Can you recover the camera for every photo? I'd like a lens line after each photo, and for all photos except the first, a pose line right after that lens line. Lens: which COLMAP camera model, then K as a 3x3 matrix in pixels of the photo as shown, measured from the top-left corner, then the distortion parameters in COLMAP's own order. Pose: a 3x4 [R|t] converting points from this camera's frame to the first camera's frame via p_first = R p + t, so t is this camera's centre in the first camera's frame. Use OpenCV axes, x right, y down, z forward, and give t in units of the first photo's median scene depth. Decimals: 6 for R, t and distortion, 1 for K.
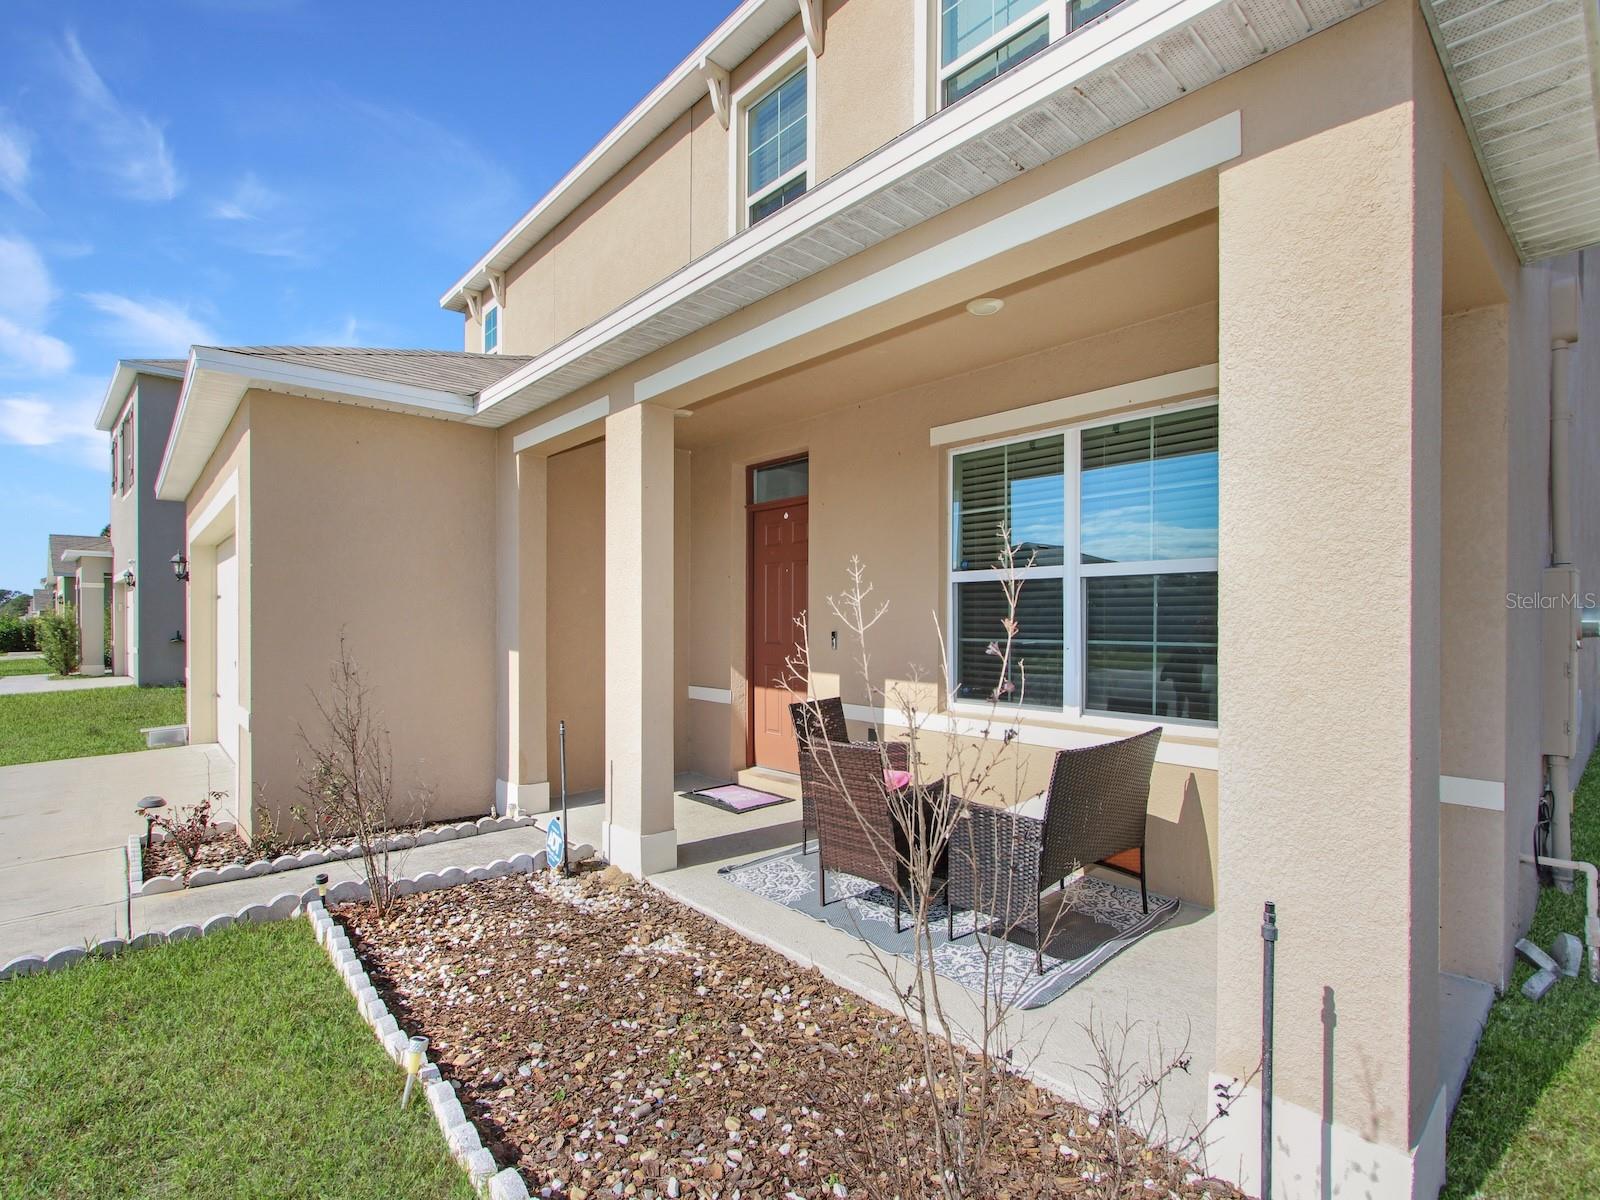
lens RADIAL K [[758.8, 0, 799.7], [0, 758.8, 611.1], [0, 0, 1]] dist [-0.000824, -0.000068]
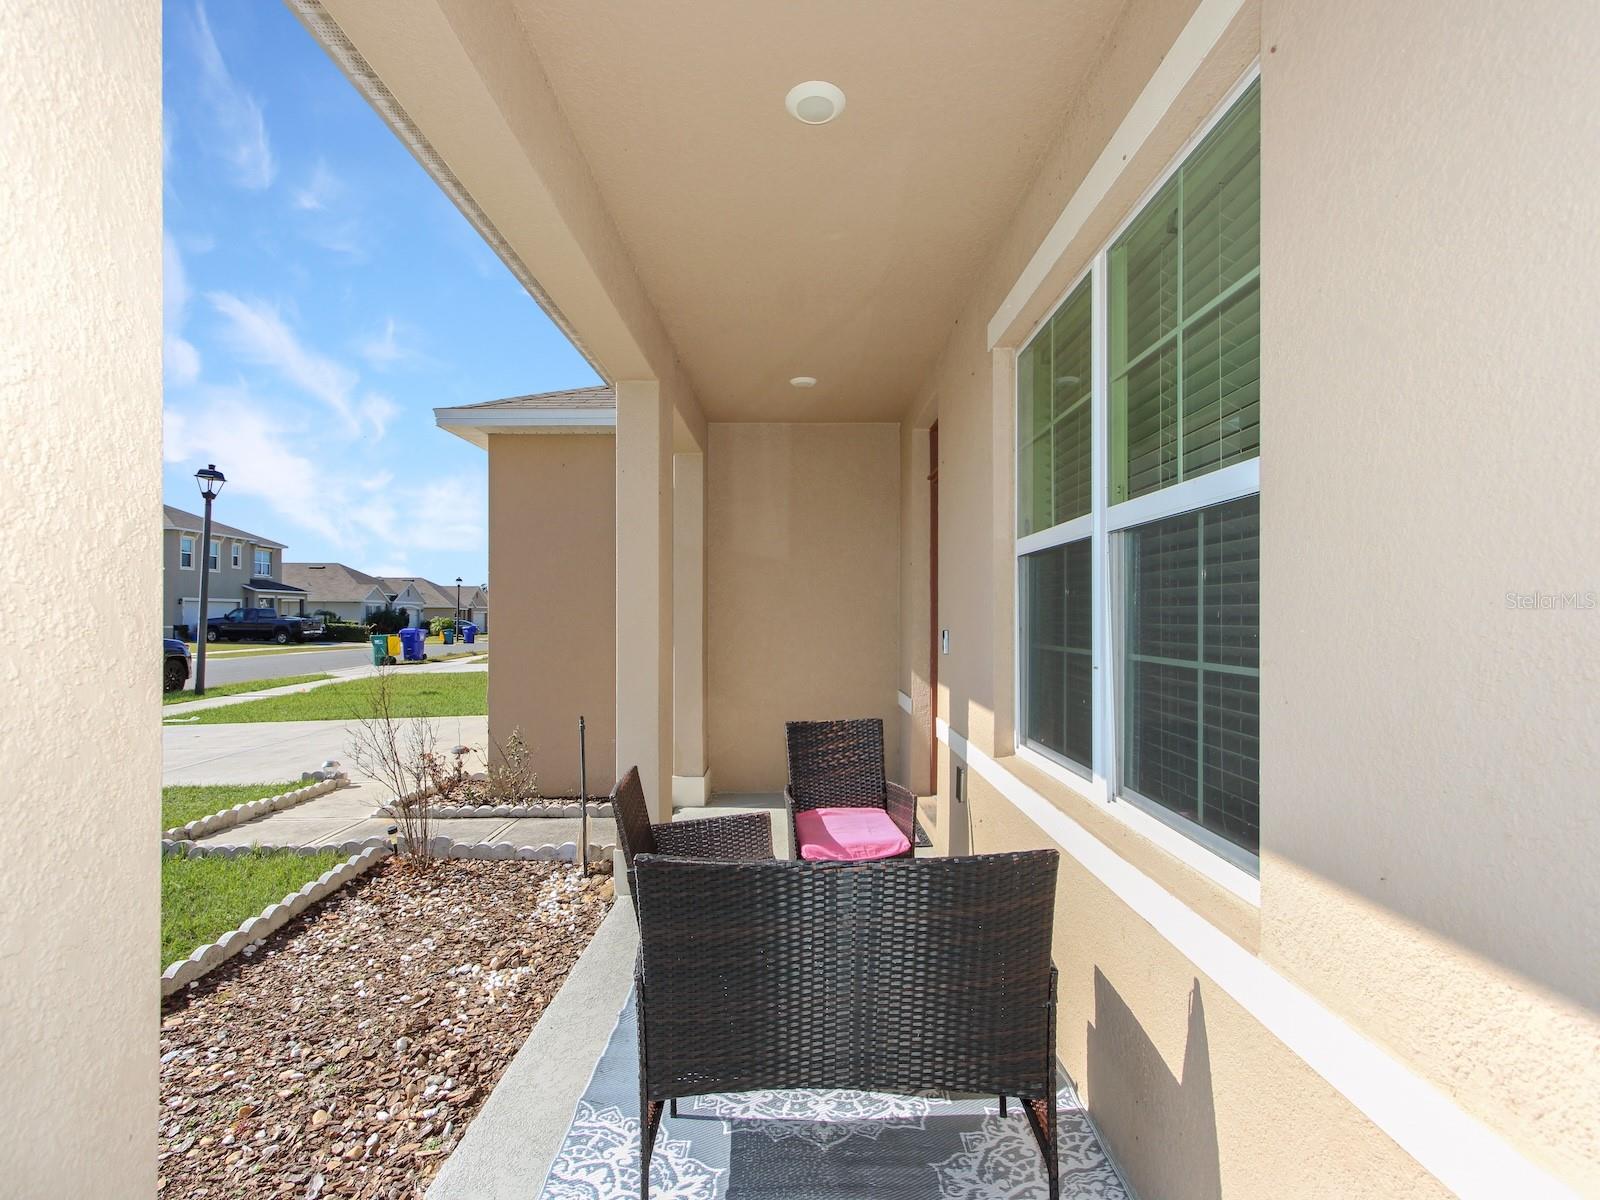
lens RADIAL K [[731.2, 0, 800.0], [0, 731.2, 600.0], [0, 0, 1]] dist [0.001113, 0.000095]
pose [[0.748264, -0.015790, -0.663213, 0.557688], [0.008171, 0.999860, -0.014586, 0.009168], [0.663350, 0.005495, 0.748289, 0.491602]]
